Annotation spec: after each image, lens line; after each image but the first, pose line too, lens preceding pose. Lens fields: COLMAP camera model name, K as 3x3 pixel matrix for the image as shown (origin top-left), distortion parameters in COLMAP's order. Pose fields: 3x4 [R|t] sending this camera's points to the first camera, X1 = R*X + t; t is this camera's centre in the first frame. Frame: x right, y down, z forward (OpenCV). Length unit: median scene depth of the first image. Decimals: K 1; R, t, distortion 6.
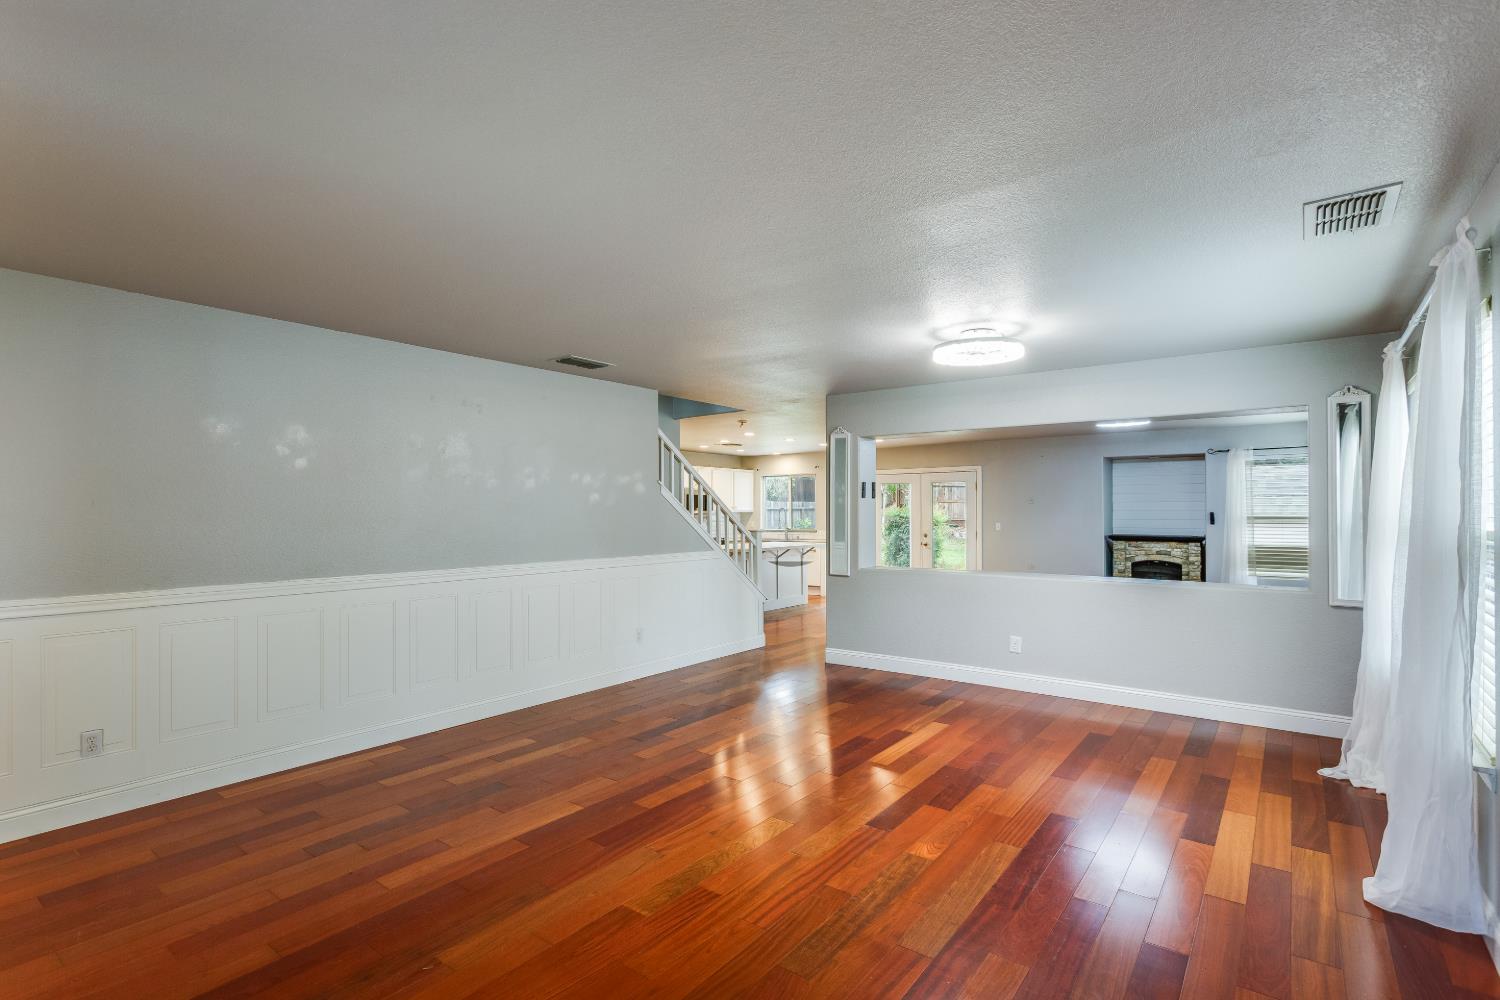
lens RADIAL K [[696.7, 0, 753.6], [0, 696.7, 504.7], [0, 0, 1]] dist [-0.000768, 0.000009]
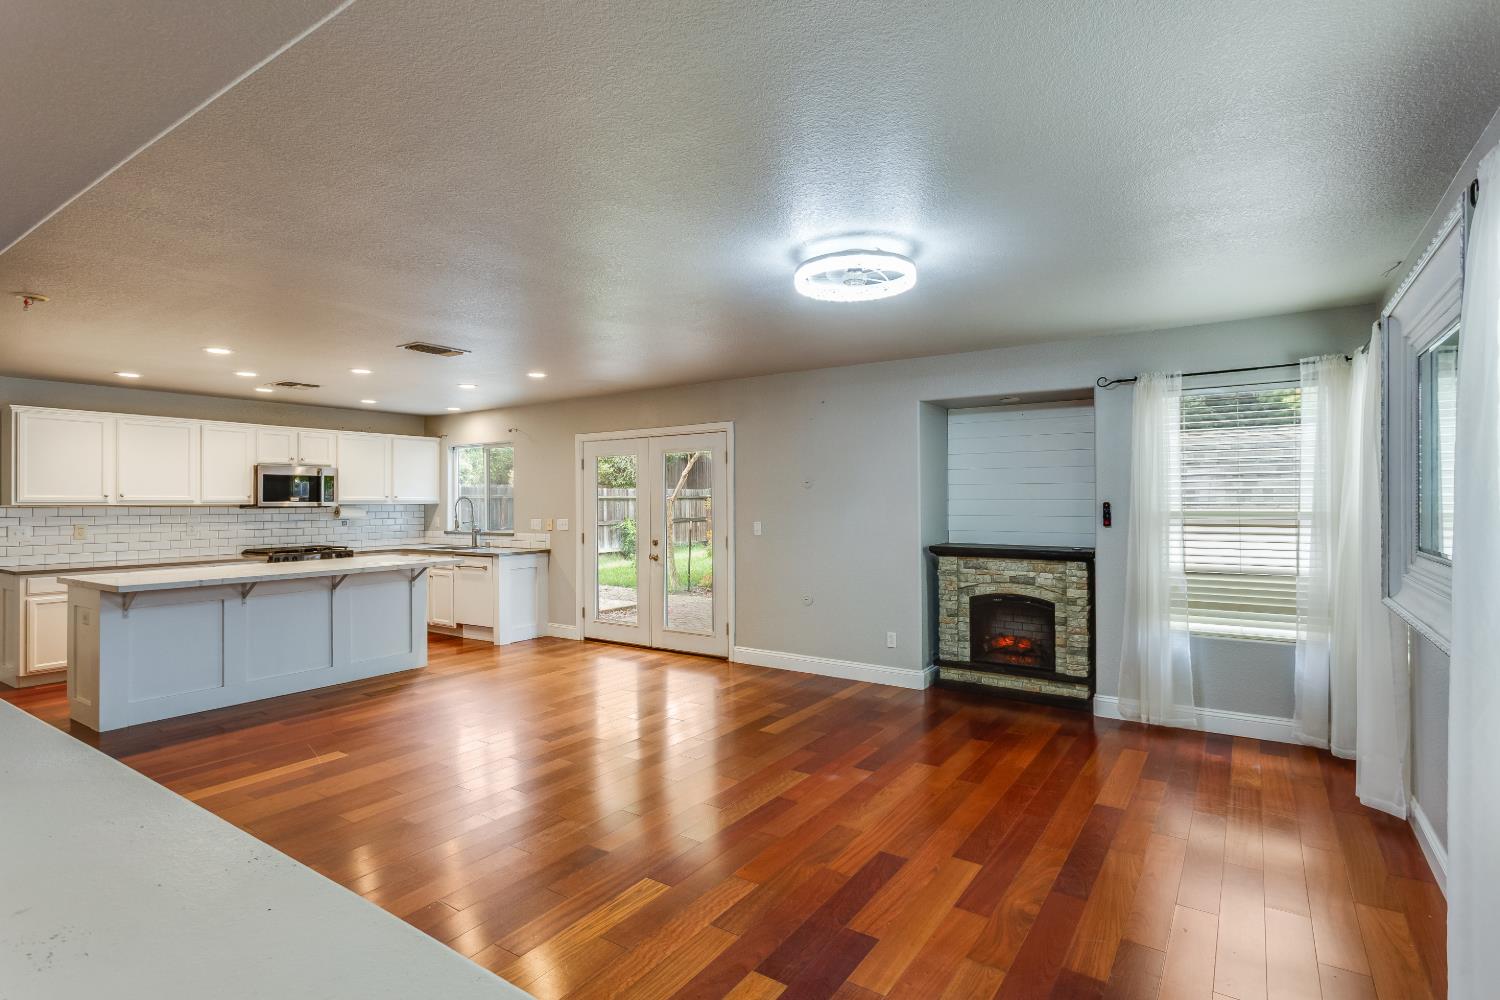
lens RADIAL K [[747.2, 0, 742.4], [0, 747.2, 493.2], [0, 0, 1]] dist [0.001950, 0.000733]
pose [[0.999664, -0.003416, 0.025712, 0.354834], [0.003393, 0.999994, 0.000918, 0.002273], [-0.025715, -0.000830, 0.999669, 0.432470]]
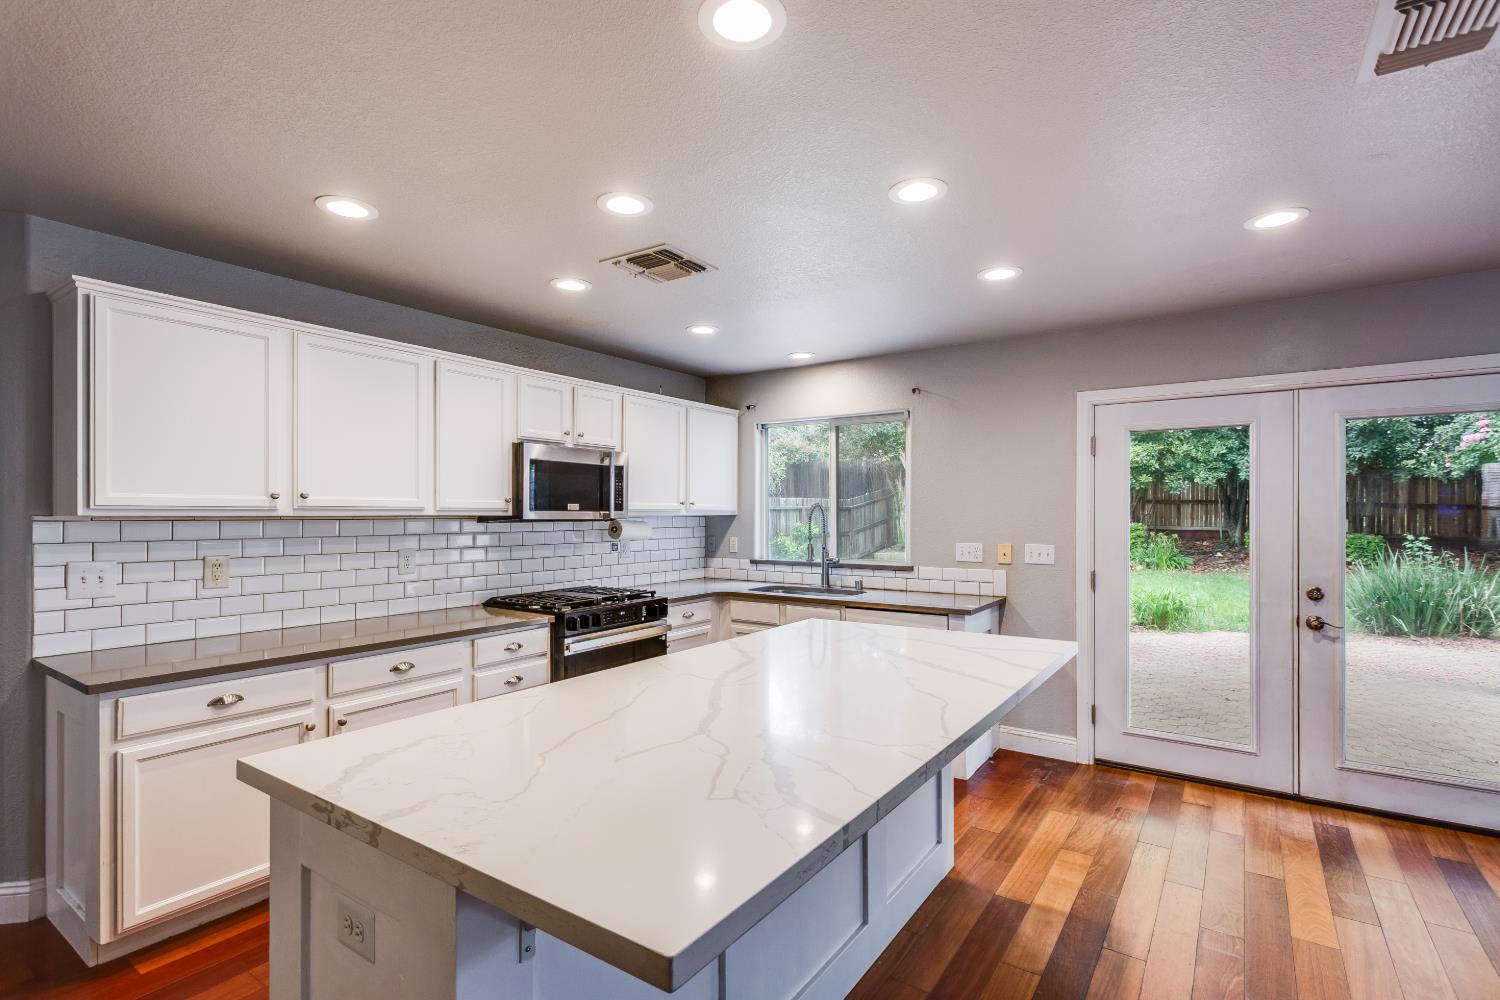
lens RADIAL K [[720.2, 0, 742.6], [0, 720.2, 508.6], [0, 0, 1]] dist [0.001204, 0.000156]
pose [[0.999846, 0.001370, 0.017493, -0.005487], [-0.001475, 0.999981, 0.005989, 0.006402], [-0.017485, -0.006014, 0.999829, 0.811772]]
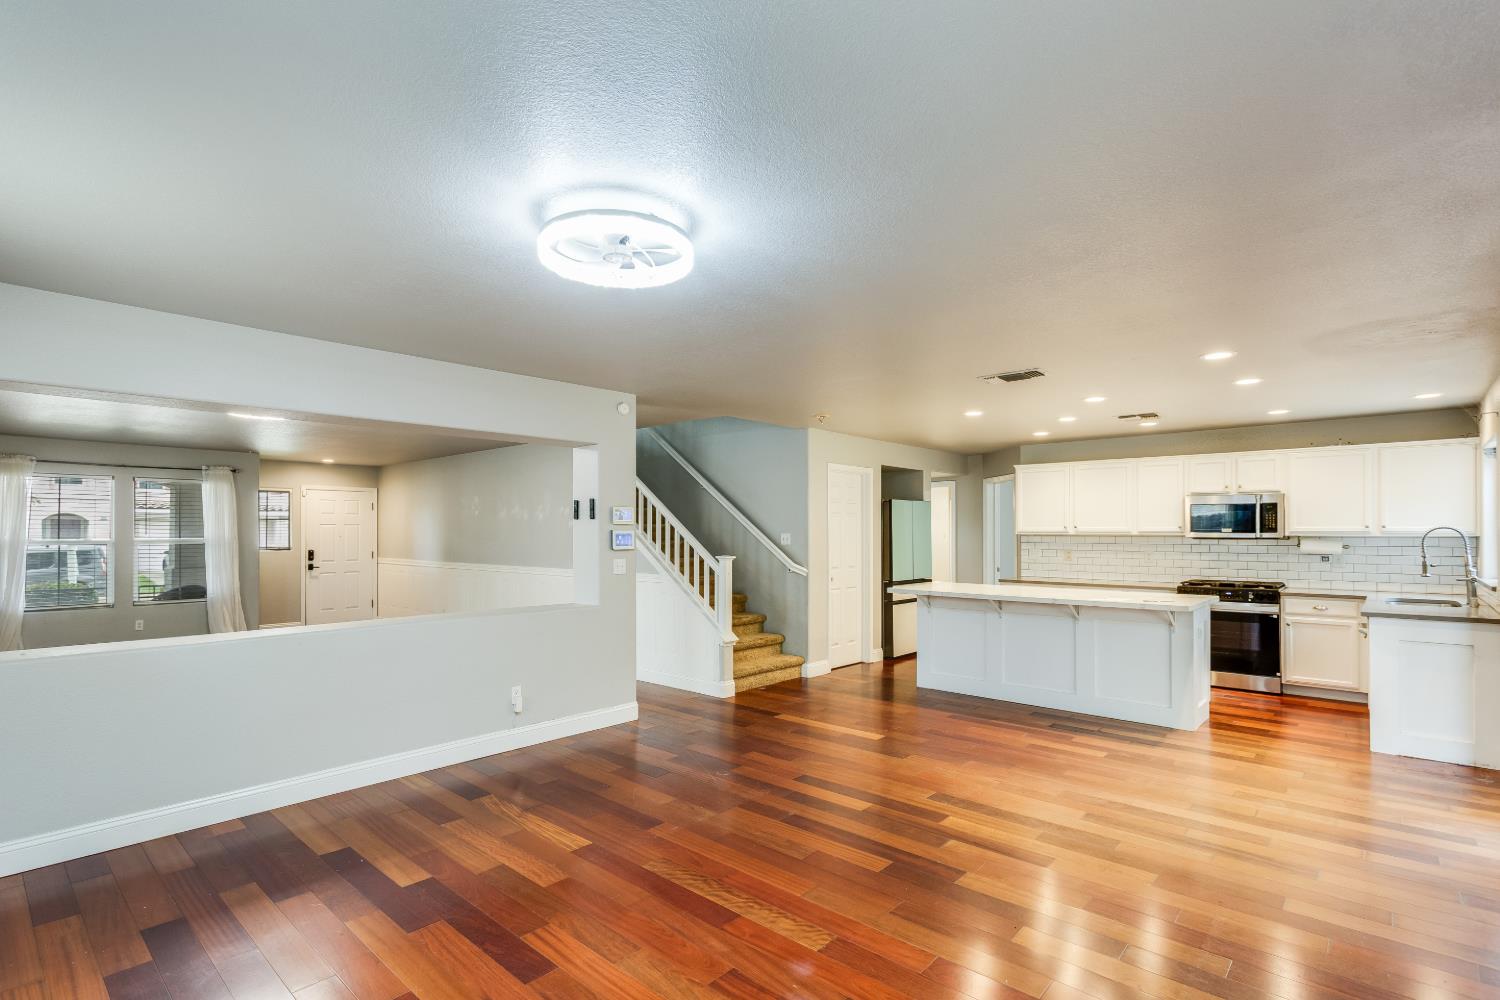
lens RADIAL K [[720.2, 0, 742.6], [0, 720.2, 508.6], [0, 0, 1]] dist [0.001204, 0.000156]
pose [[-0.109710, -0.031920, -0.993451, 0.662126], [0.009307, 0.999407, -0.033140, 0.005816], [0.993920, -0.012882, -0.109348, 0.836029]]
